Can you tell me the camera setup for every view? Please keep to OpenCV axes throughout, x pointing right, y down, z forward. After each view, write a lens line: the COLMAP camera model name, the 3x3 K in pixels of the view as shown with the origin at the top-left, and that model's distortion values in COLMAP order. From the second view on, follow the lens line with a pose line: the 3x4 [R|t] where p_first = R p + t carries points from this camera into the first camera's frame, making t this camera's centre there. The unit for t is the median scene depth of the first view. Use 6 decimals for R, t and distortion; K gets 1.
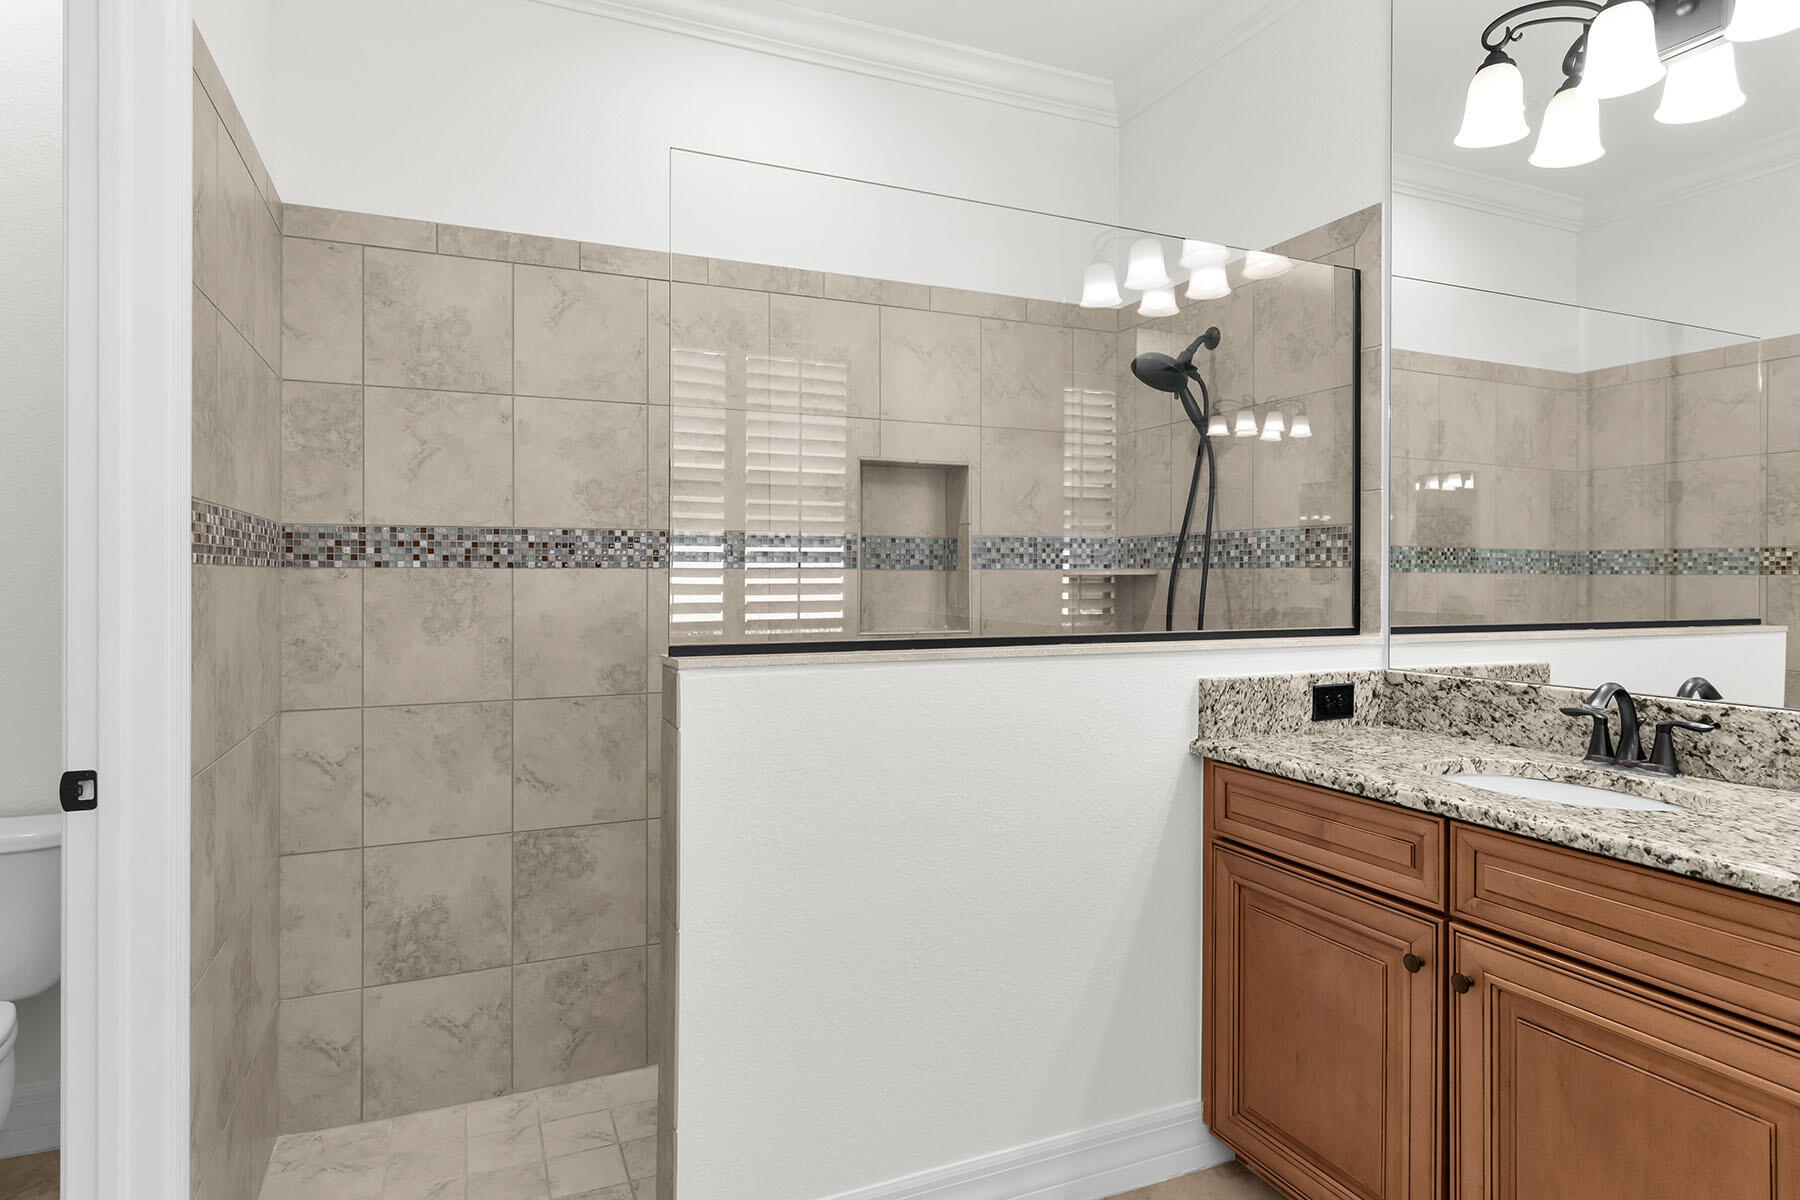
lens RADIAL K [[999.7, 0, 900.3], [0, 999.7, 574.3], [0, 0, 1]] dist [0.013193, -0.000974]
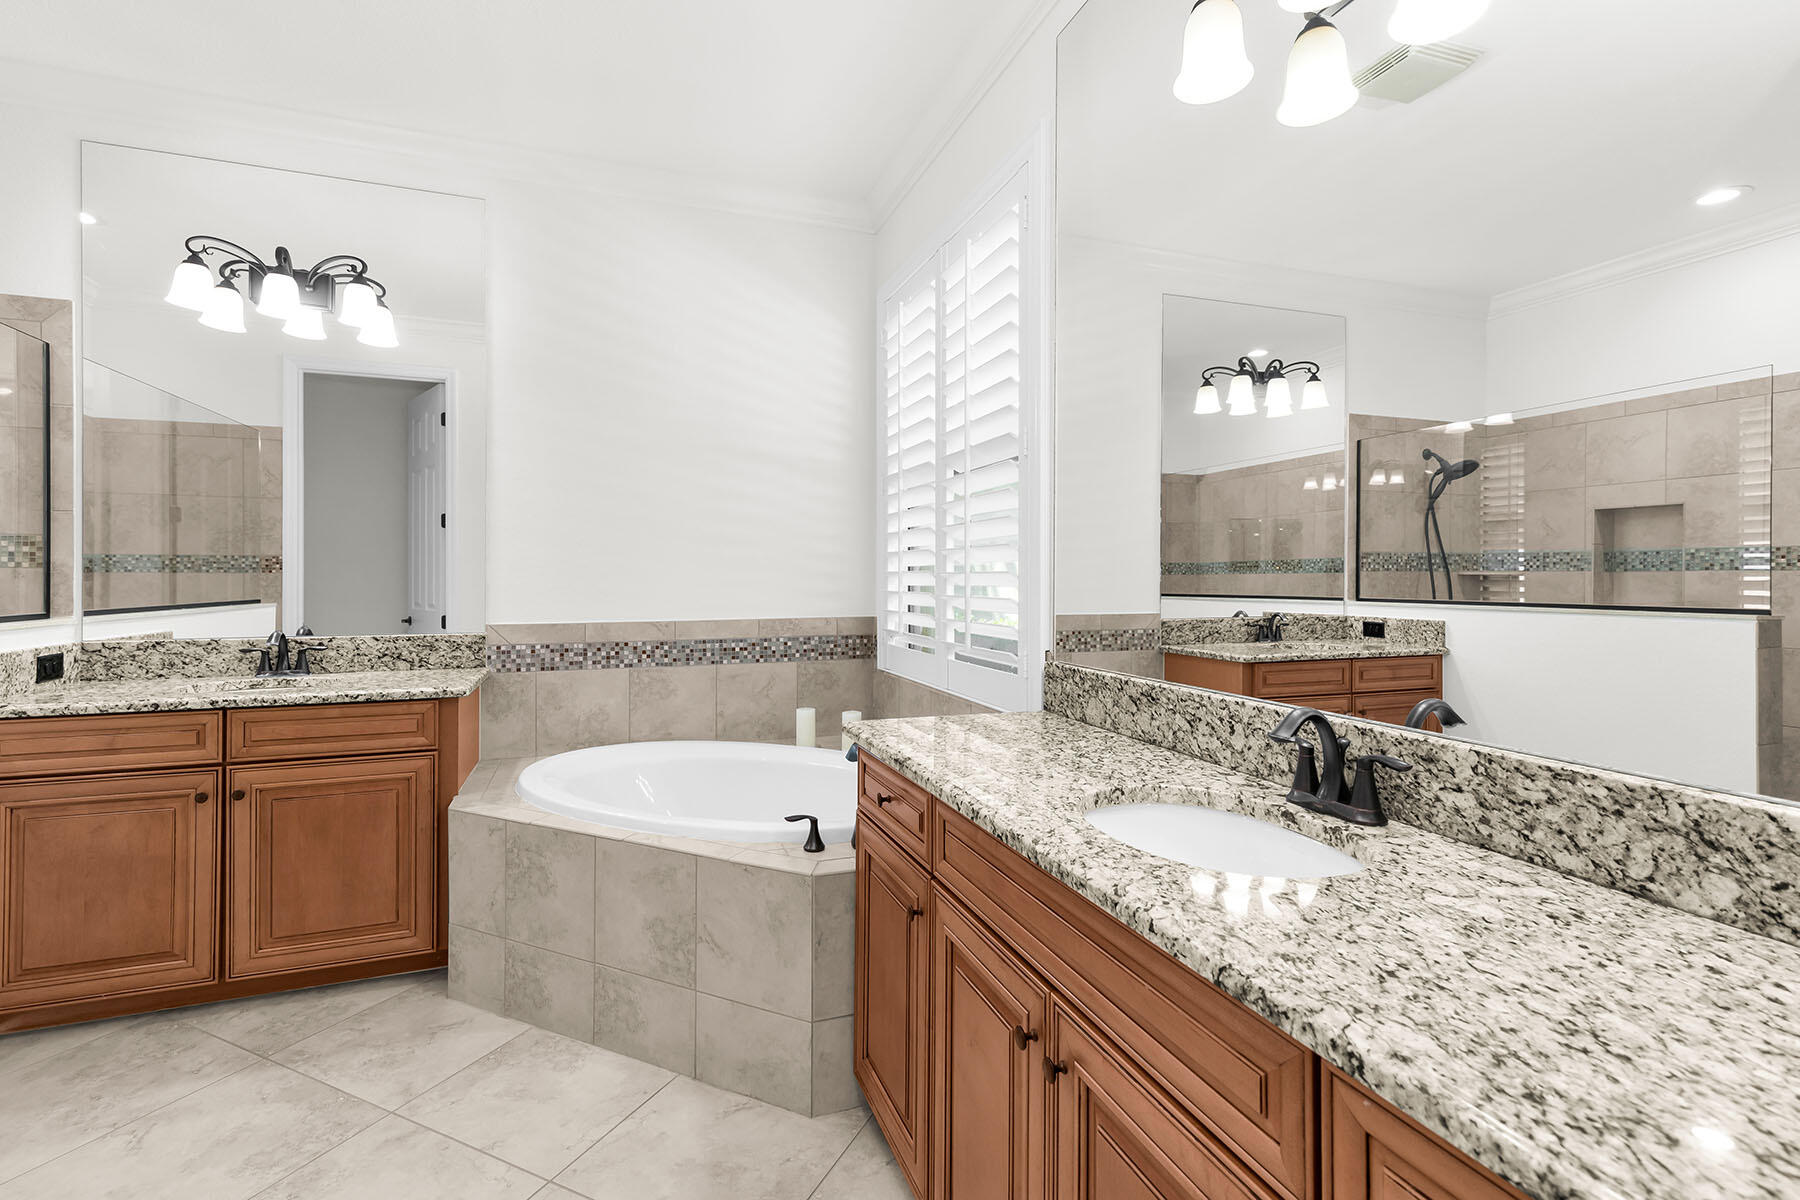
lens RADIAL K [[816.3, 0, 900.9], [0, 816.3, 575.0], [0, 0, 1]] dist [-0.000299, -0.000211]
pose [[0.070272, -0.001925, 0.997526, -0.596580], [-0.002686, 0.999994, 0.002119, -0.002717], [-0.997524, -0.002829, 0.070267, -0.222138]]
